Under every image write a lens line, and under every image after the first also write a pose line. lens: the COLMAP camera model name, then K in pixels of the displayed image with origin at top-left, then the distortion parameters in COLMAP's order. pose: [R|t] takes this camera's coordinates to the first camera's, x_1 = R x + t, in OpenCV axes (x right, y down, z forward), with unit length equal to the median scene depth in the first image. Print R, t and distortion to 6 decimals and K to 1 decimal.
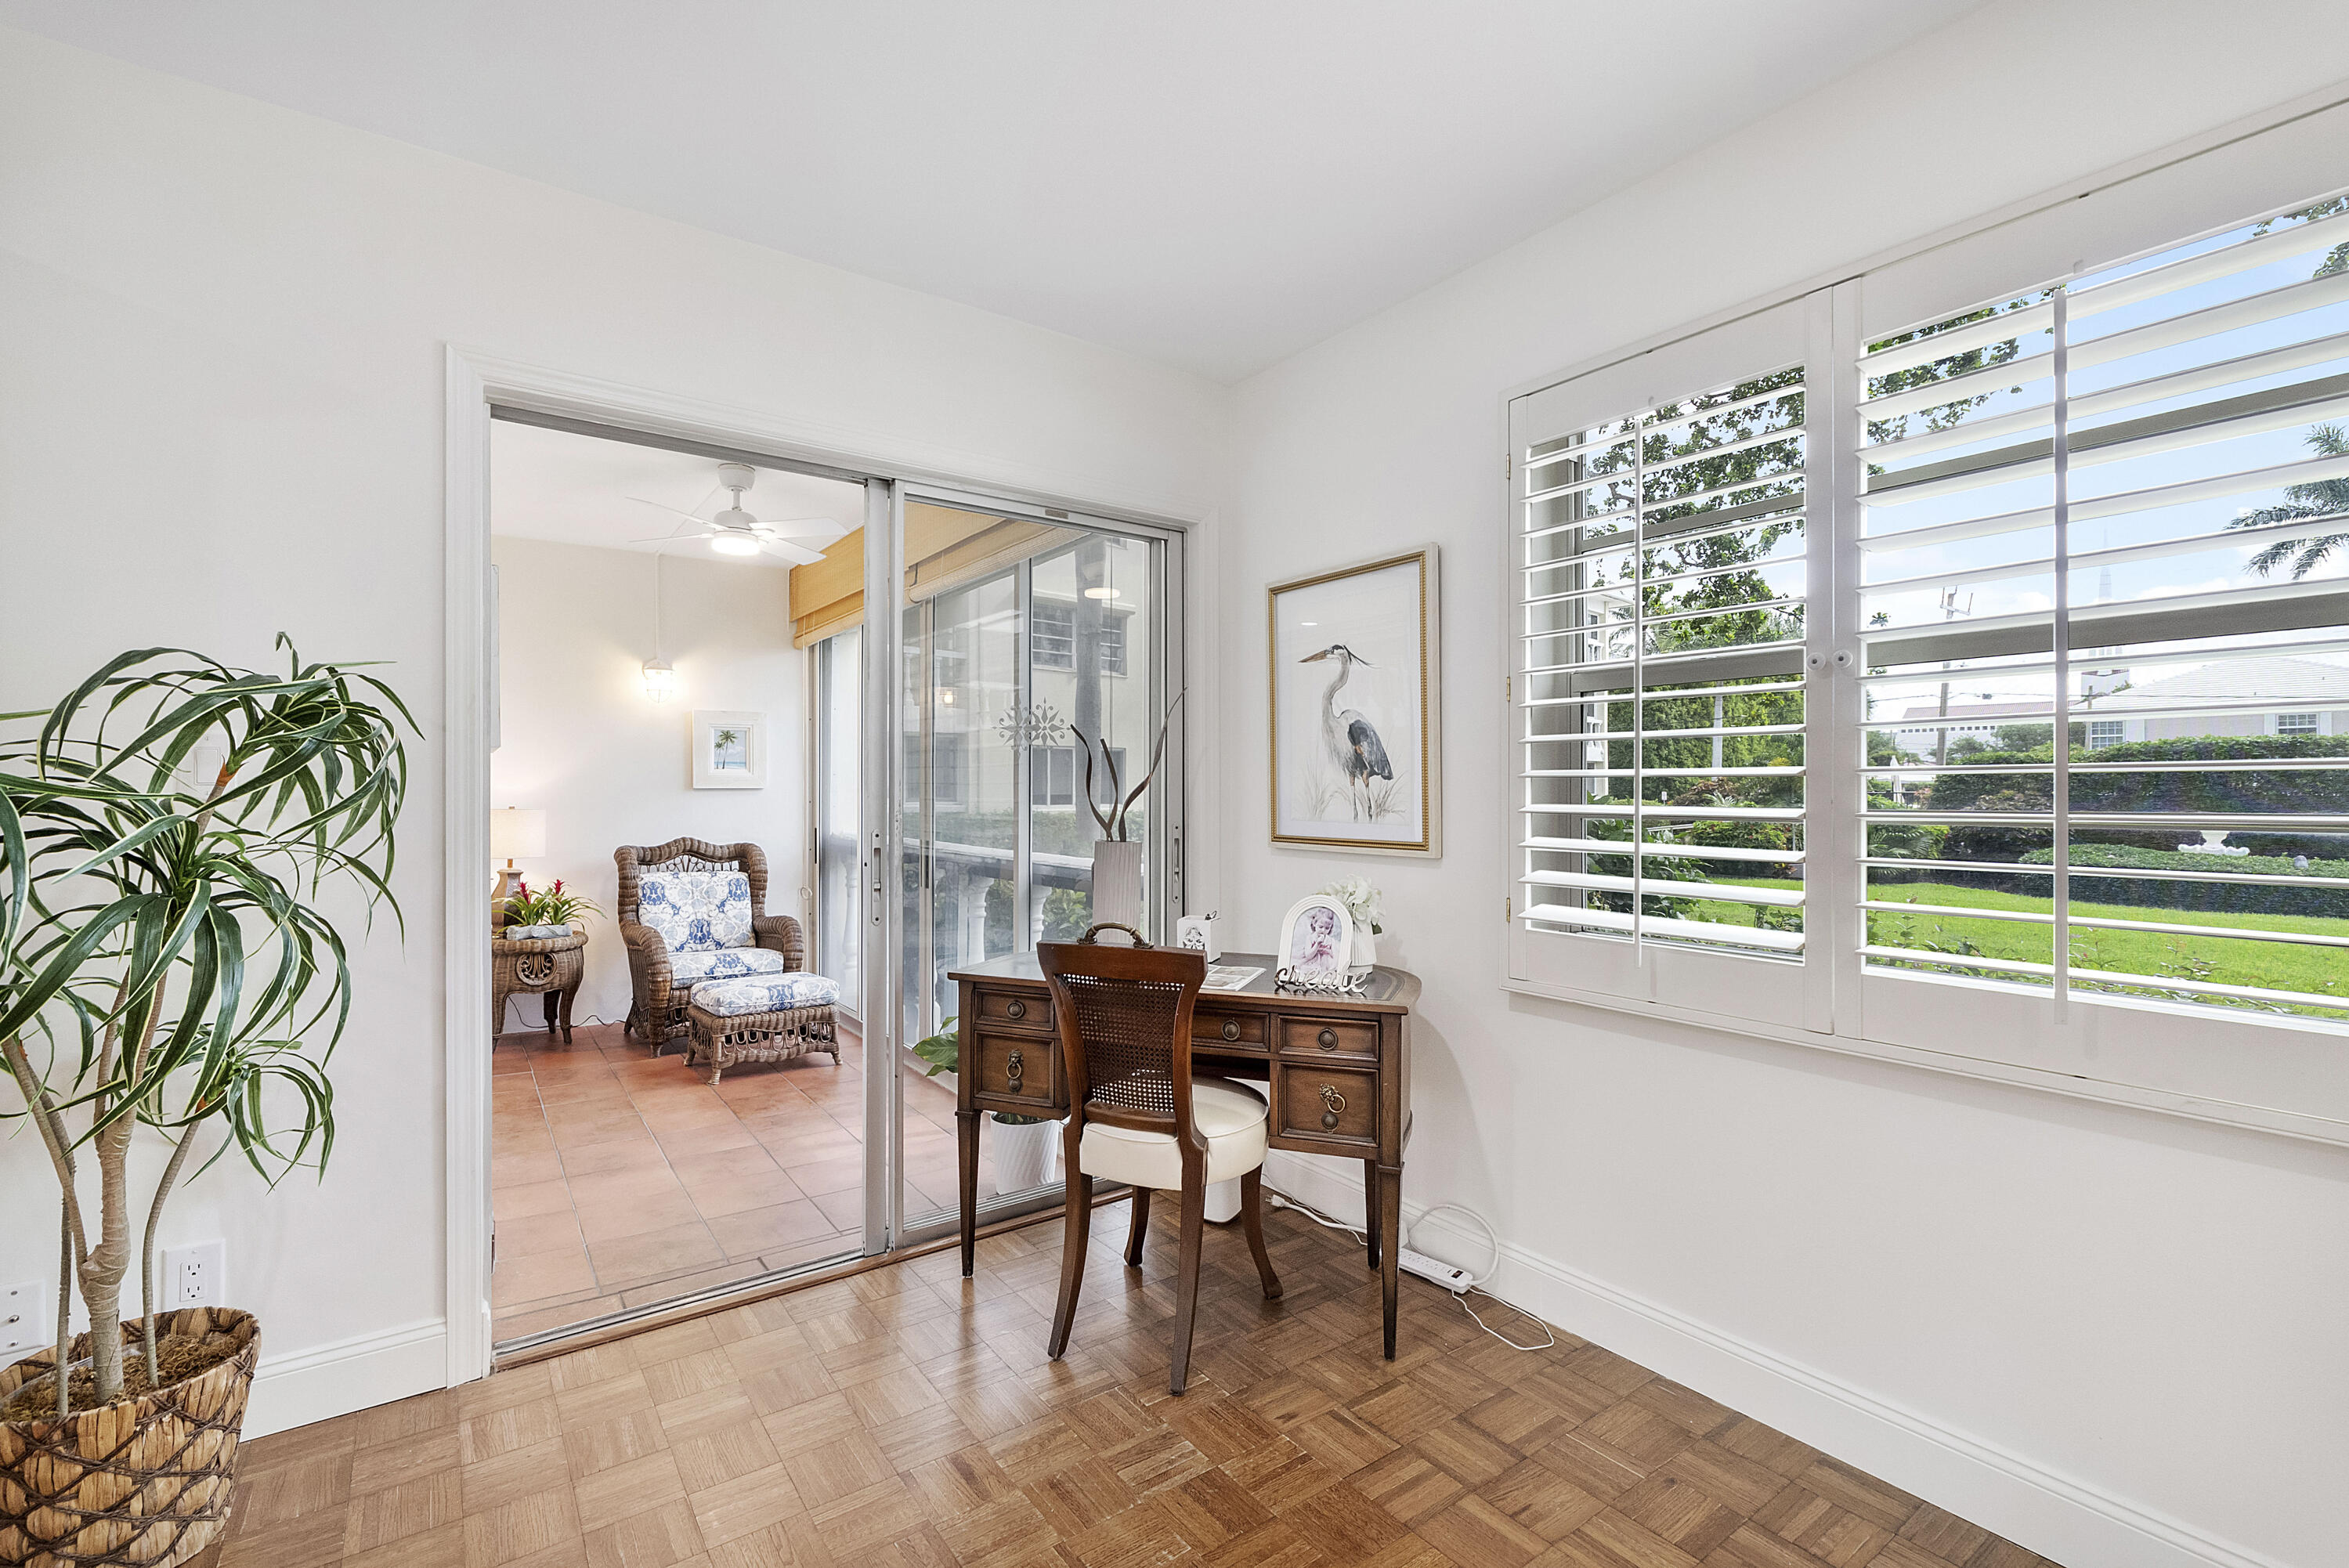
lens RADIAL K [[1024.3, 0, 1174.5], [0, 1024.3, 784.0], [0, 0, 1]] dist [-0.018812, -0.000035]
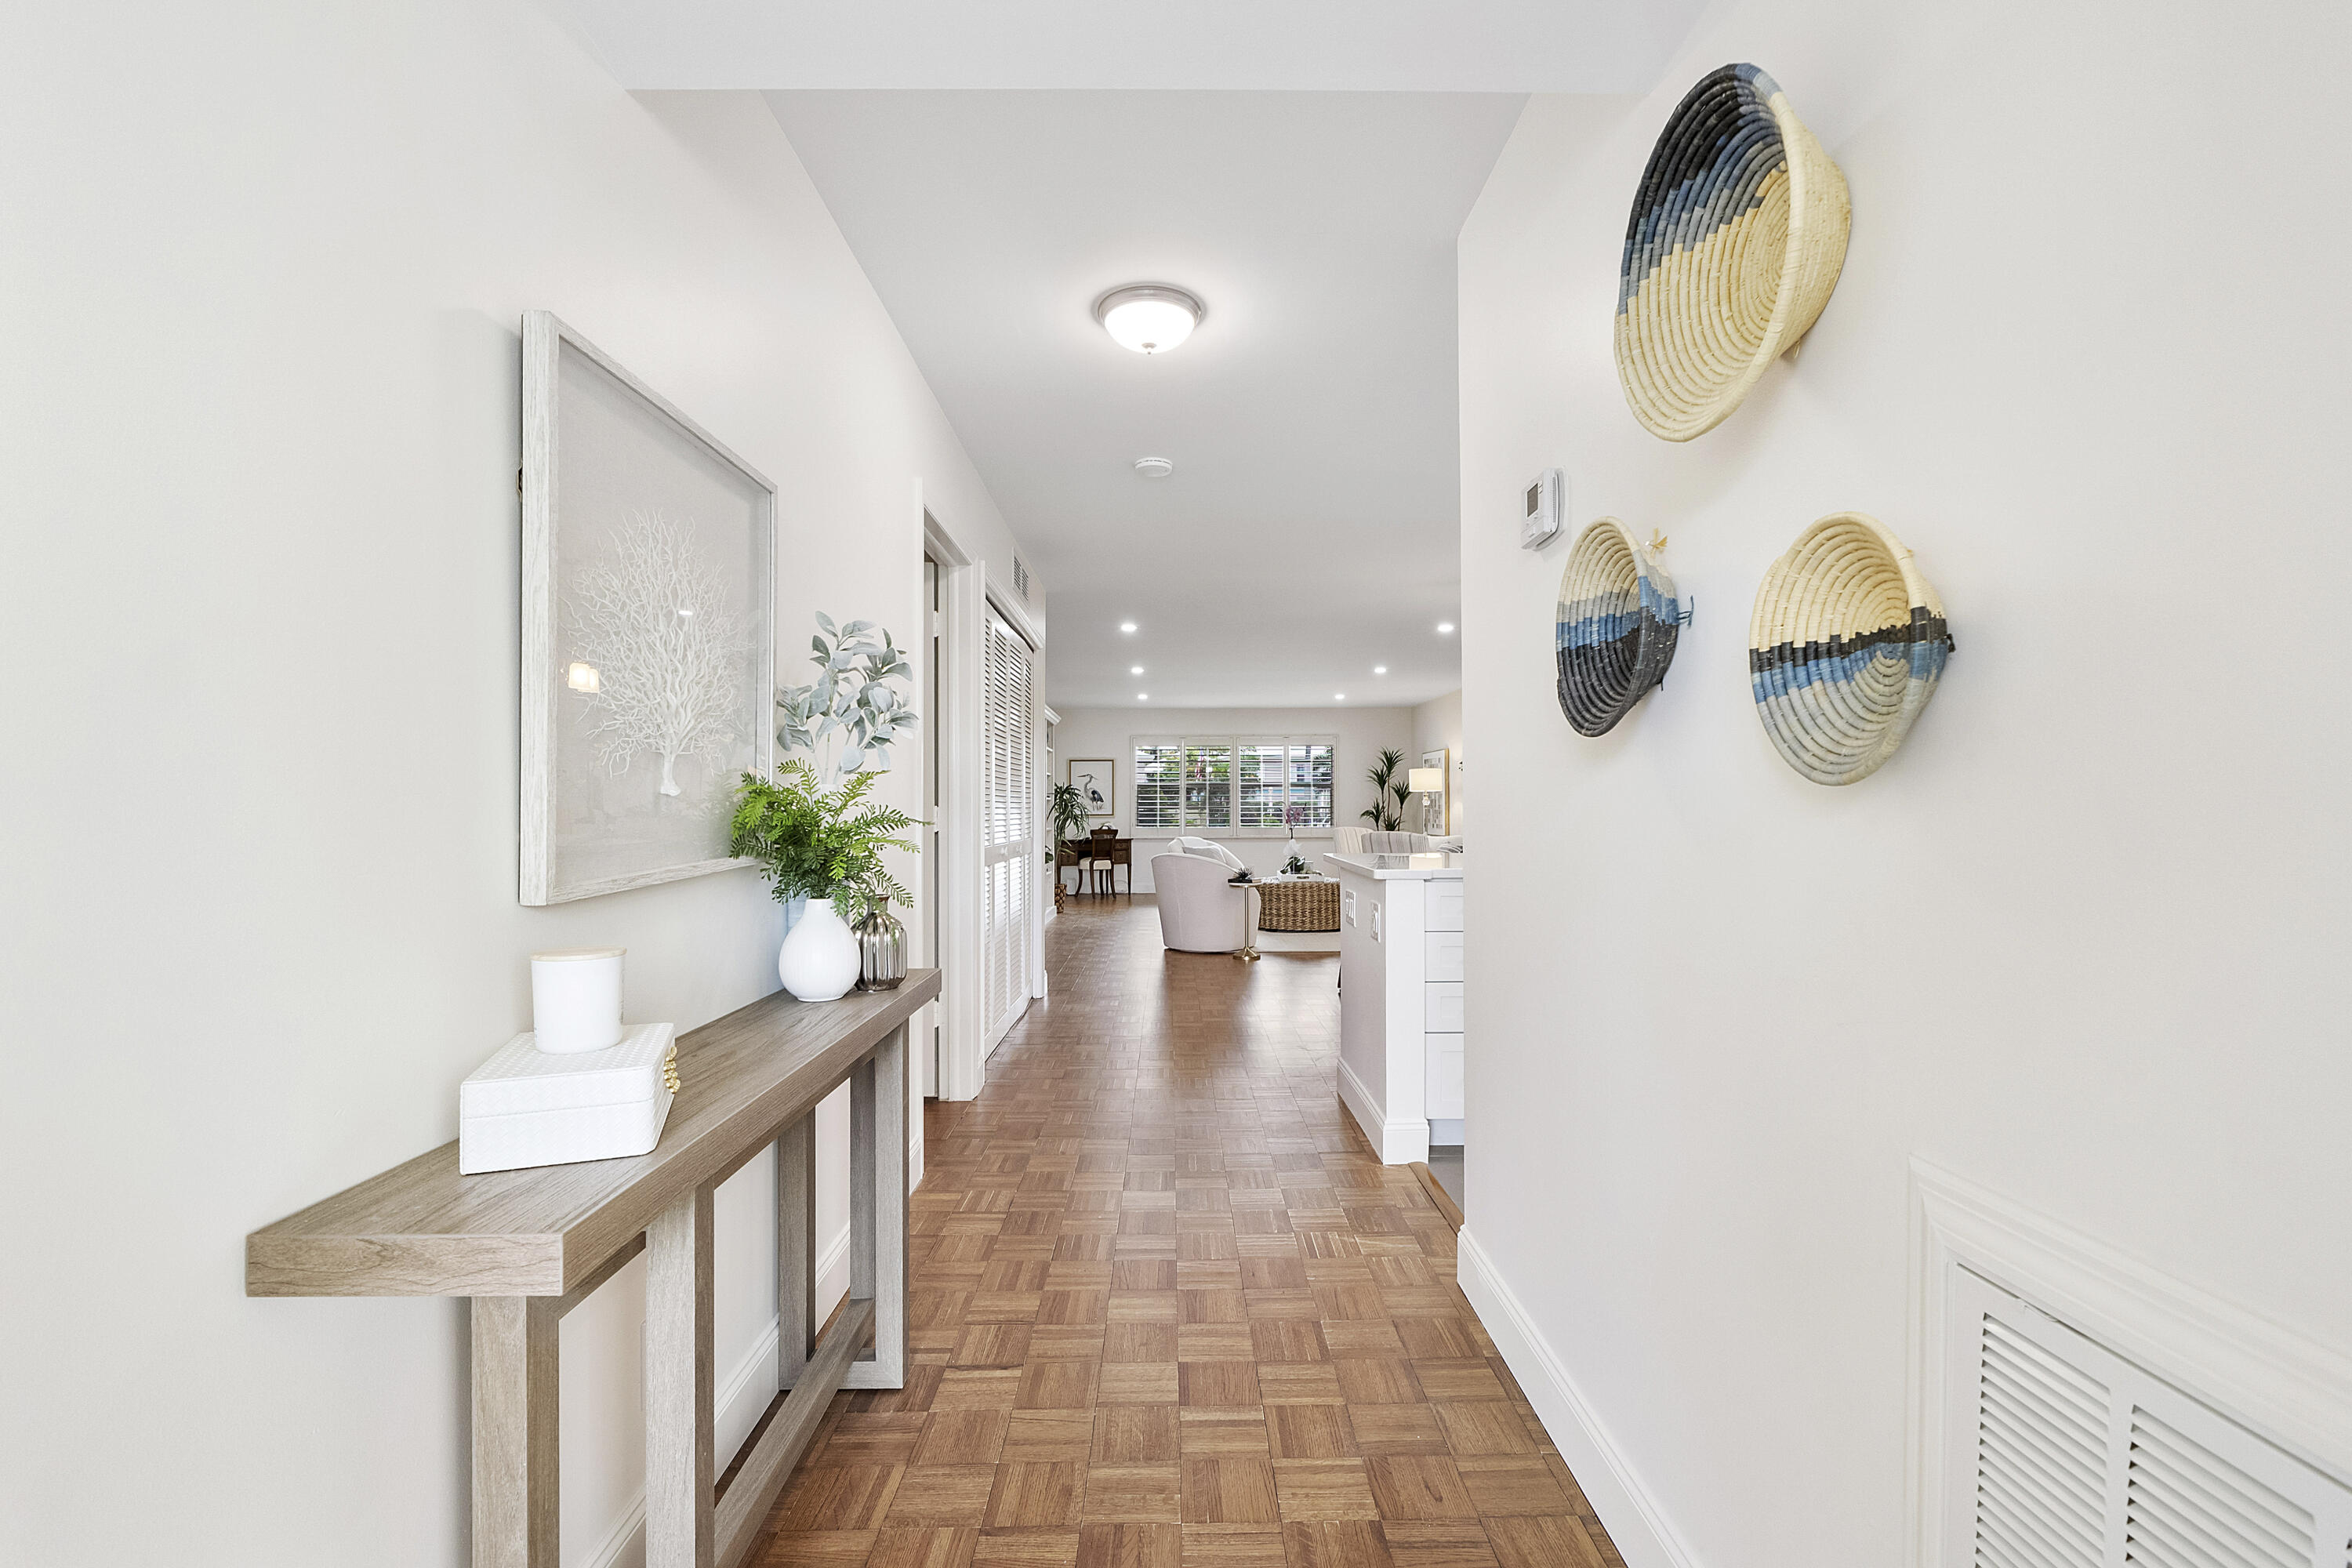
lens RADIAL K [[1022.2, 0, 1176.0], [0, 1022.2, 784.0], [0, 0, 1]] dist [-0.010061, -0.000203]
pose [[0.575999, 0.015279, 0.817308, -3.999092], [-0.000124, 0.999827, -0.018603, -0.000173], [-0.817450, 0.010614, 0.575901, -2.395469]]
